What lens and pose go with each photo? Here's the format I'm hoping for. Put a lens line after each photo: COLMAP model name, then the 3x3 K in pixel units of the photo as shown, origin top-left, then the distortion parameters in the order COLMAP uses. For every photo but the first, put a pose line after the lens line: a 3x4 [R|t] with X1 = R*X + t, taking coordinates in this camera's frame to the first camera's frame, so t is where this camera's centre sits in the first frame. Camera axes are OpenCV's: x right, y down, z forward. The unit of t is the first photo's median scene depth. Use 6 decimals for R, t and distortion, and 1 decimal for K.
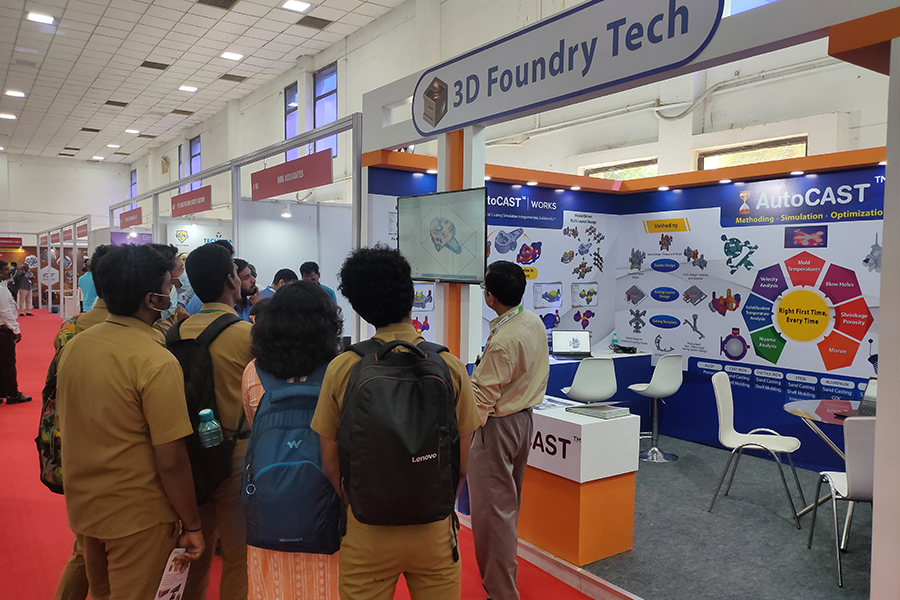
lens RADIAL K [[693.9, 0, 444.6], [0, 693.9, 302.9], [0, 0, 1]] dist [0.057355, -0.036988]
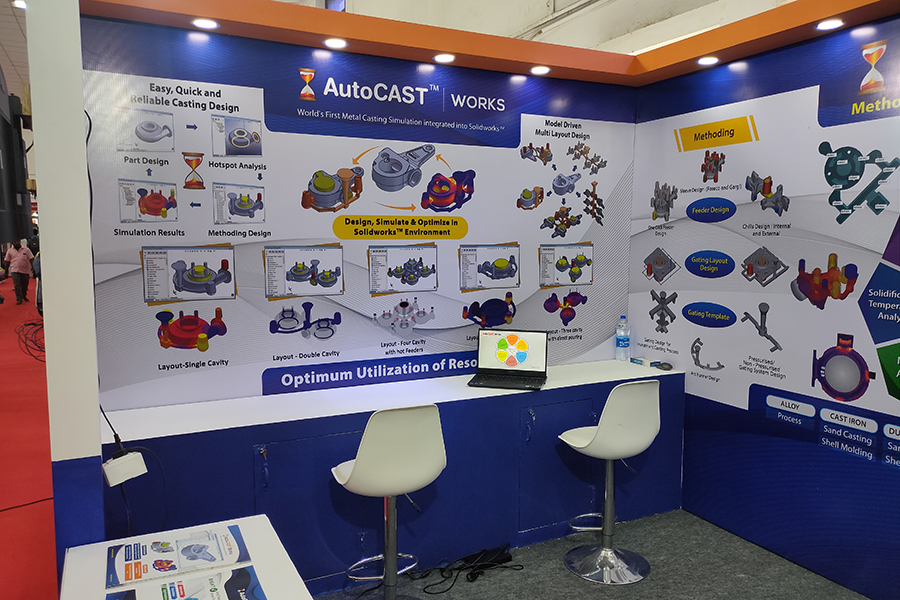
lens RADIAL K [[693.9, 0, 446.7], [0, 693.9, 302.6], [0, 0, 1]] dist [0.057355, -0.036988]
pose [[0.988261, 0.004633, -0.152703, 0.220245], [0.003188, 0.998697, 0.050932, -0.012033], [0.152740, -0.050821, 0.986959, 0.484049]]
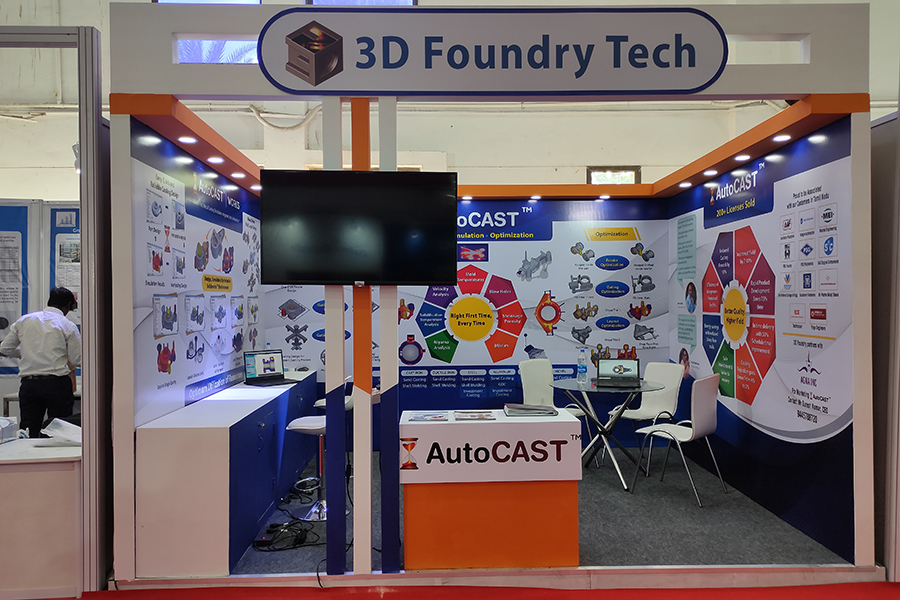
lens RADIAL K [[693.9, 0, 450.1], [0, 693.9, 302.0], [0, 0, 1]] dist [0.057355, -0.036988]
pose [[0.551684, -0.017958, 0.833860, -0.449296], [0.055017, 0.998374, -0.014898, 0.004748], [-0.832237, 0.054095, 0.551775, 0.358900]]
